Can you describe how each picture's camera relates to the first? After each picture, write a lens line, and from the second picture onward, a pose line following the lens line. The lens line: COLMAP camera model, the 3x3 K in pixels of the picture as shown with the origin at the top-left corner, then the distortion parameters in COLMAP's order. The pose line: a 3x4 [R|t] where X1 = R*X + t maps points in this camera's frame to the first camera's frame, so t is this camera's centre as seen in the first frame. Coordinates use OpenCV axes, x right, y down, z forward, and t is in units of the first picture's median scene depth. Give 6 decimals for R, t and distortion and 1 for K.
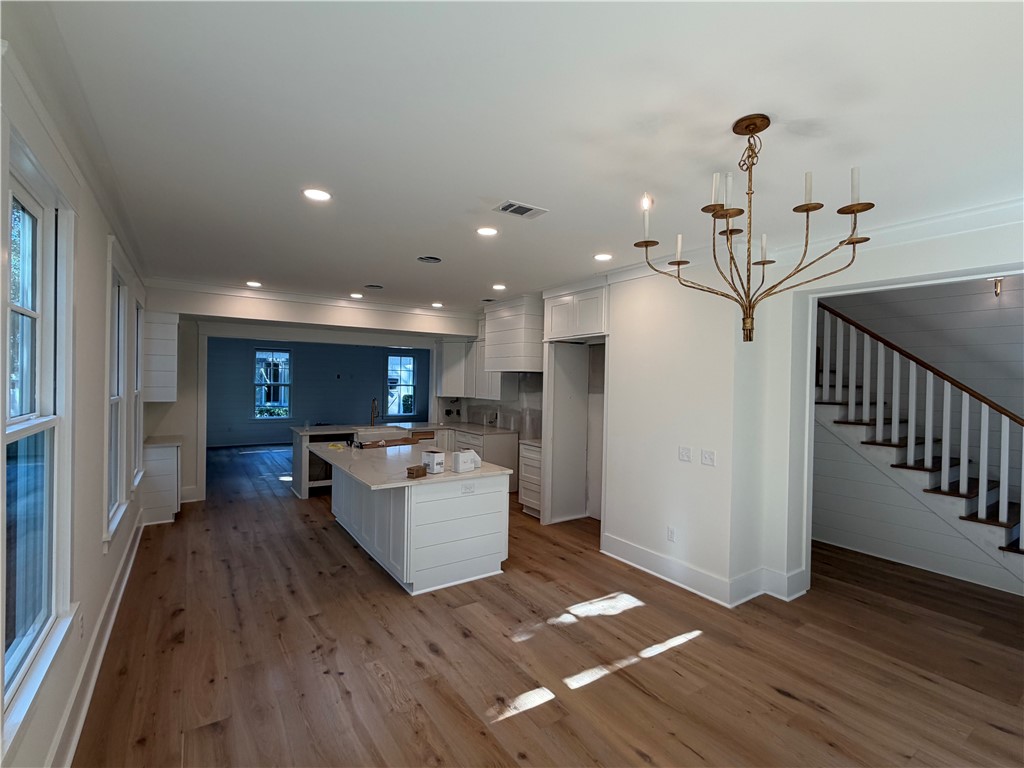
lens RADIAL K [[478.2, 0, 512.0], [0, 478.2, 384.0], [0, 0, 1]] dist [0.000833, 0.001003]
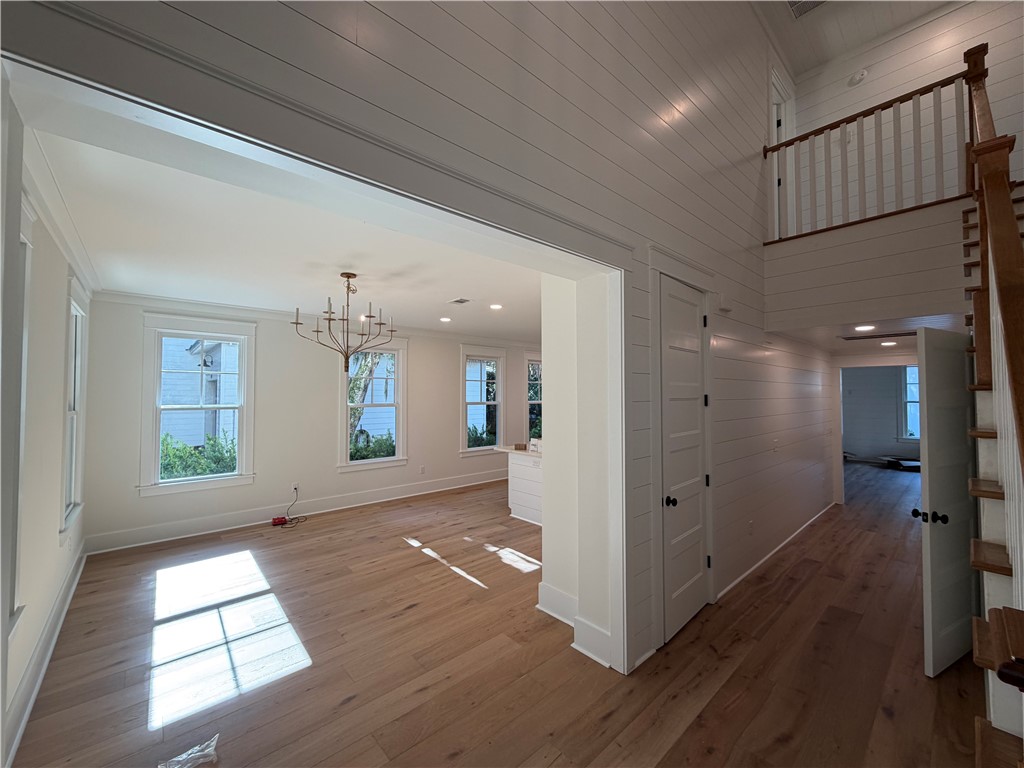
lens RADIAL K [[407.7, 0, 509.2], [0, 407.7, 383.2], [0, 0, 1]] dist [-0.001965, 0.000344]
pose [[0.145806, -0.035350, -0.988681, 1.660227], [-0.012528, 0.999215, -0.037575, 0.016062], [0.989234, 0.017864, 0.145249, 0.990421]]
